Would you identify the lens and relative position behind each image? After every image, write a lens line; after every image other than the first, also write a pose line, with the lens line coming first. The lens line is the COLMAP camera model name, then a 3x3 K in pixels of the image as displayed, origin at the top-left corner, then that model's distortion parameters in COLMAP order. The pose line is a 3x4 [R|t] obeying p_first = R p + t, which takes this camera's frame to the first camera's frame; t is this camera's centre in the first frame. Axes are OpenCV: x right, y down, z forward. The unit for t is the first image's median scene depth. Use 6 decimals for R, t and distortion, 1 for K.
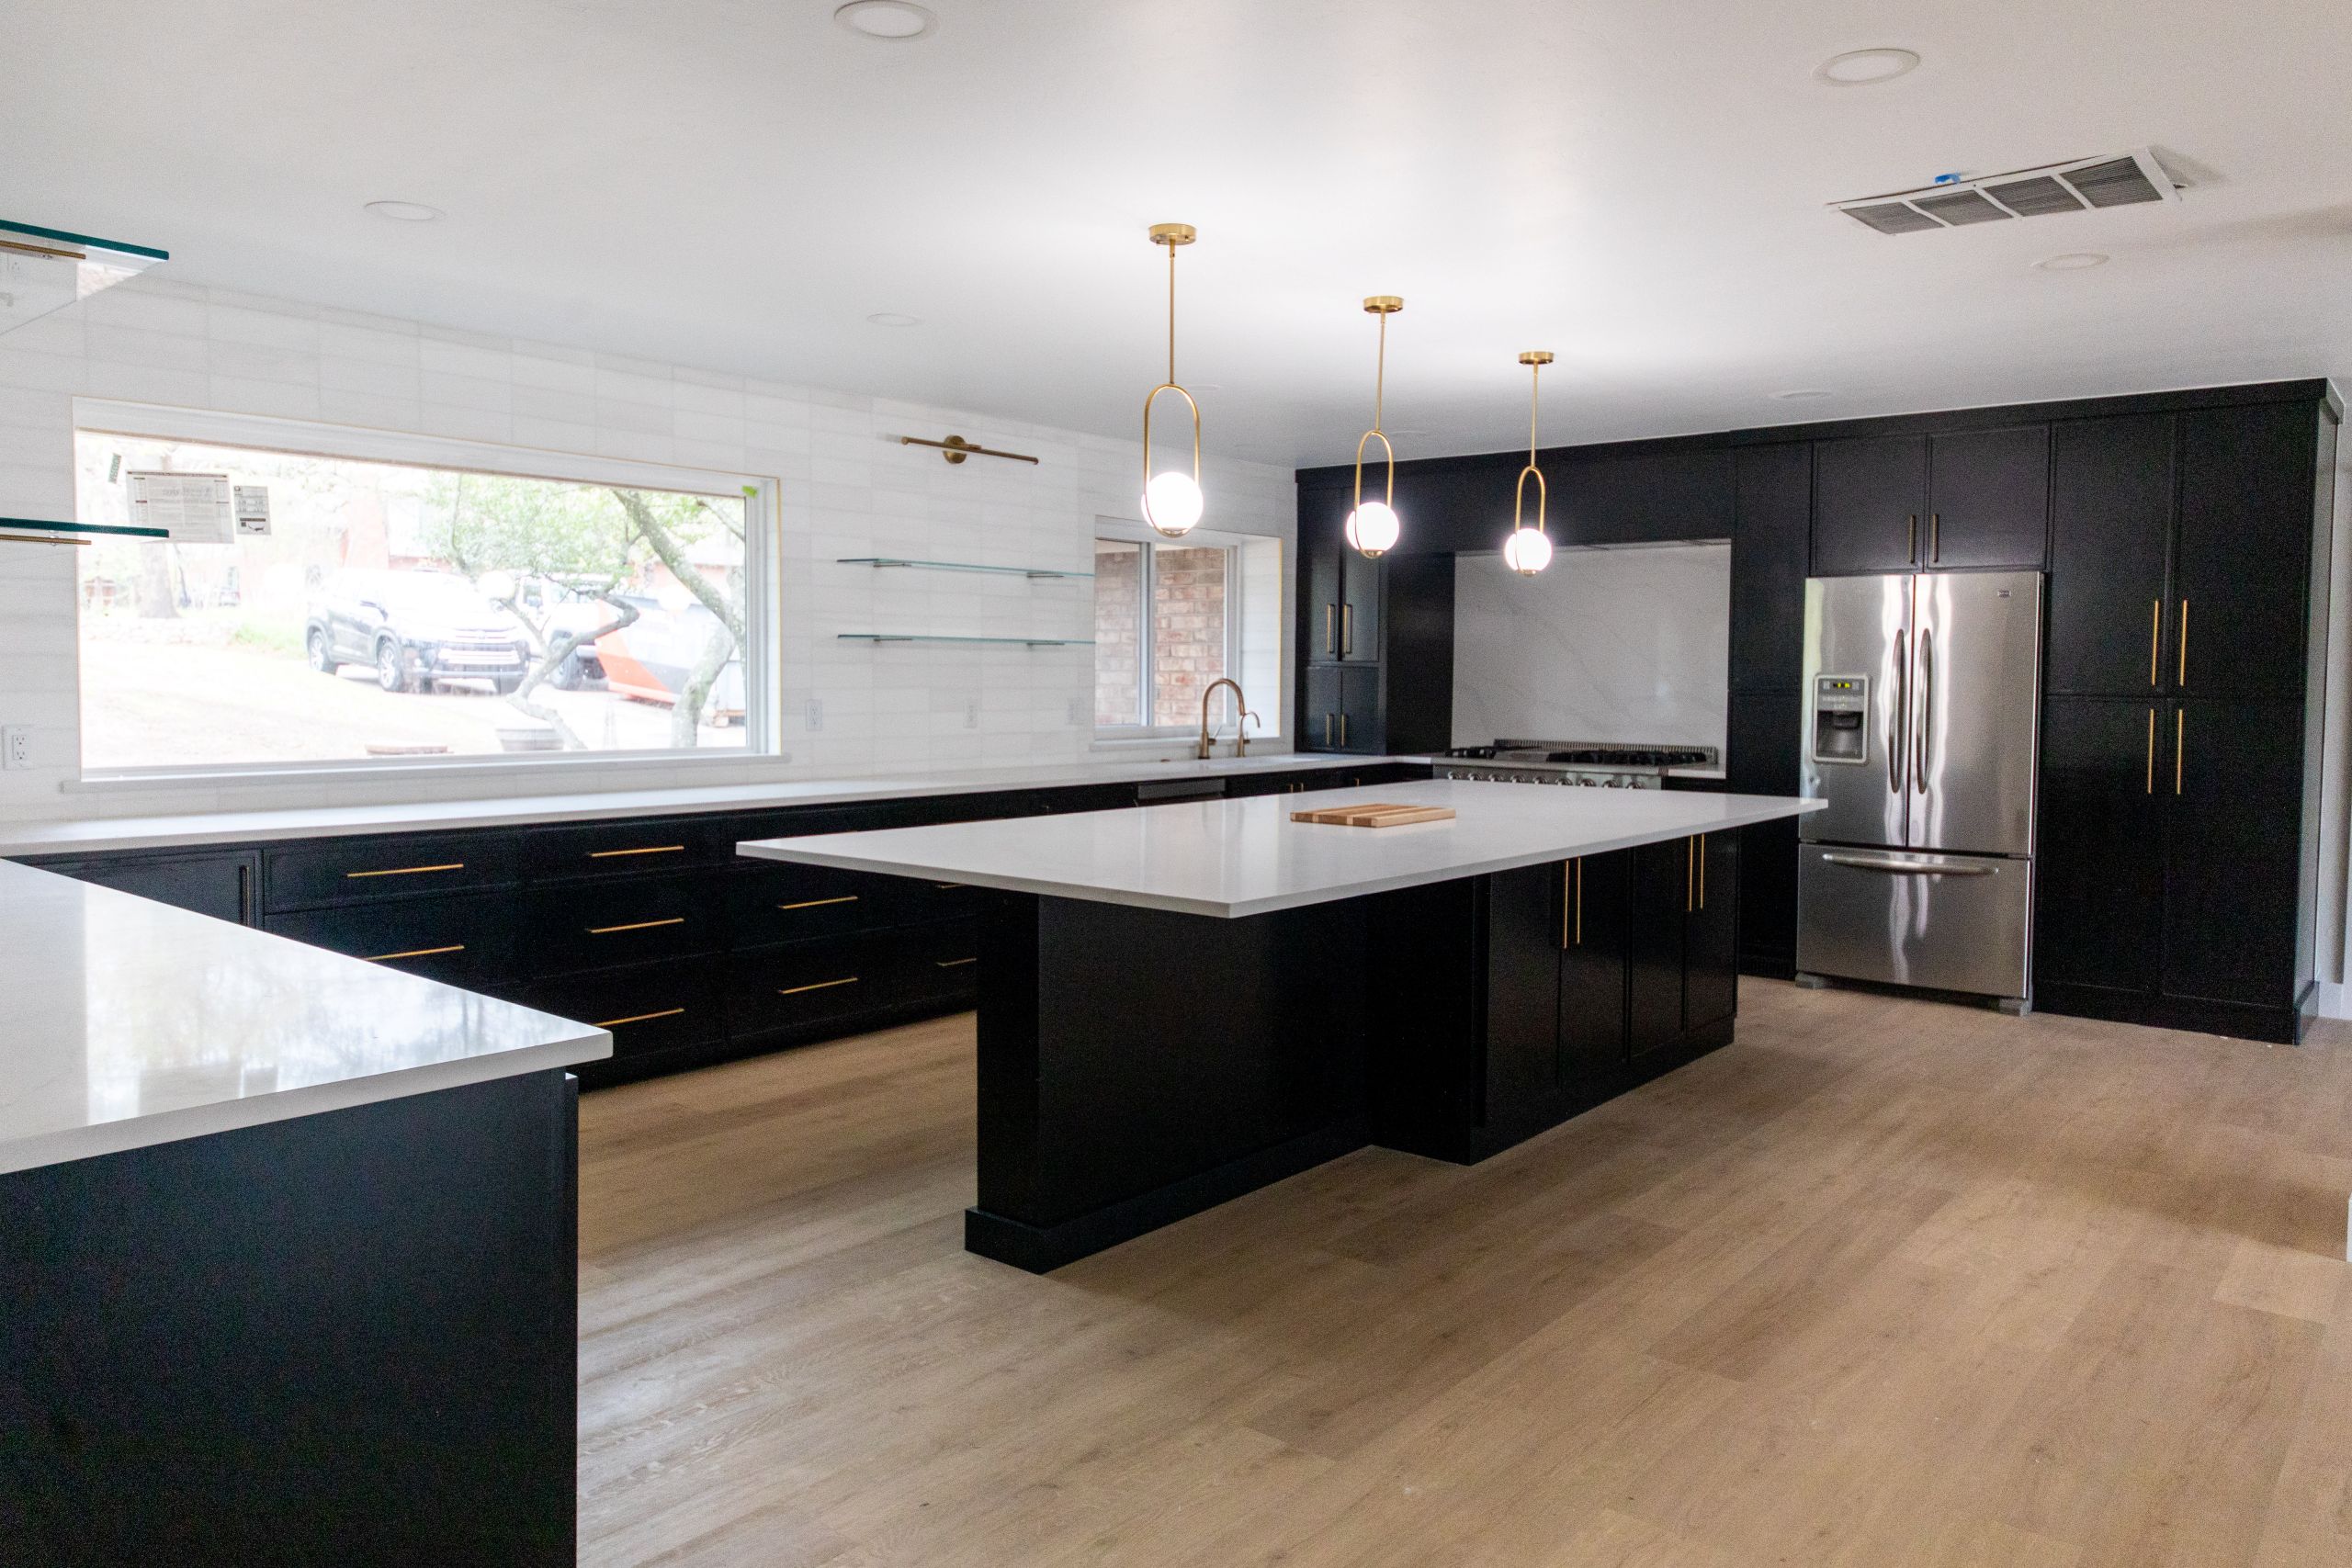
lens RADIAL K [[1660.4, 0, 1172.1], [0, 1660.4, 740.0], [0, 0, 1]] dist [0.006670, 0.000647]
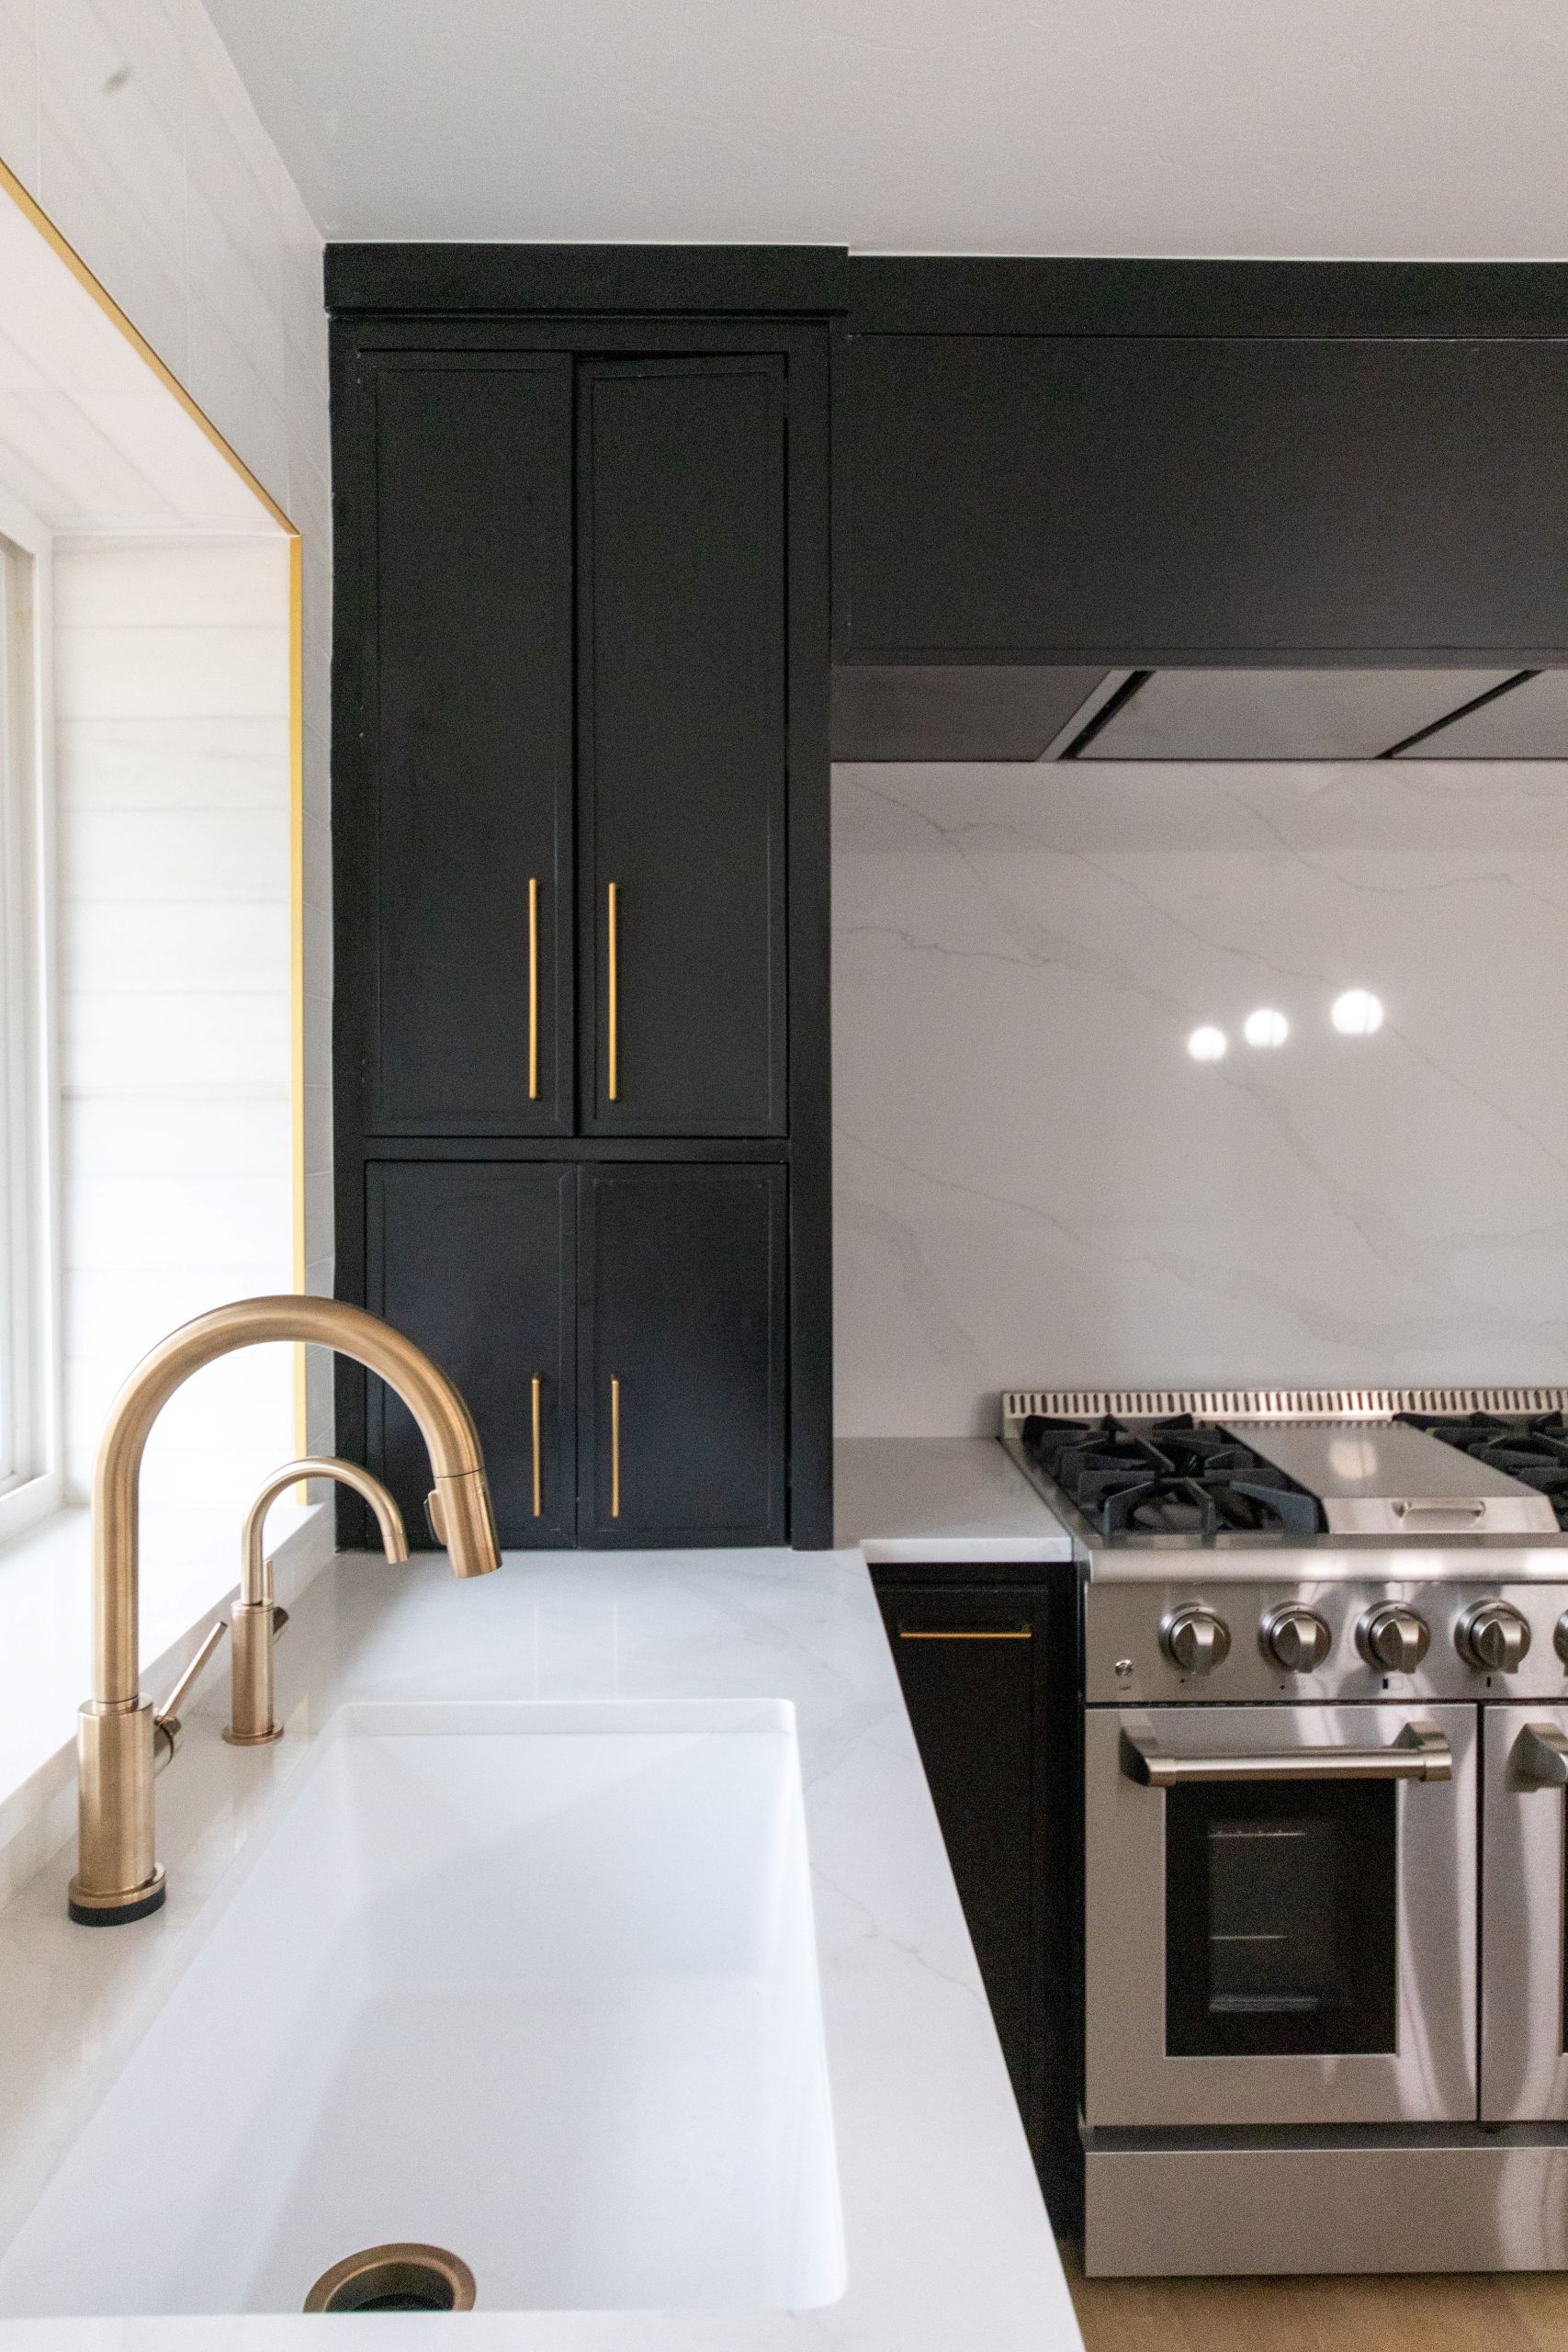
lens RADIAL K [[1660.4, 0, 784.0], [0, 1660.4, 1176.0], [0, 0, 1]] dist [0.006670, 0.000647]
pose [[0.752559, -0.031539, 0.657769, -0.025817], [0.040468, 0.999180, 0.001609, -0.044659], [-0.657280, 0.025407, 0.753218, 0.876461]]
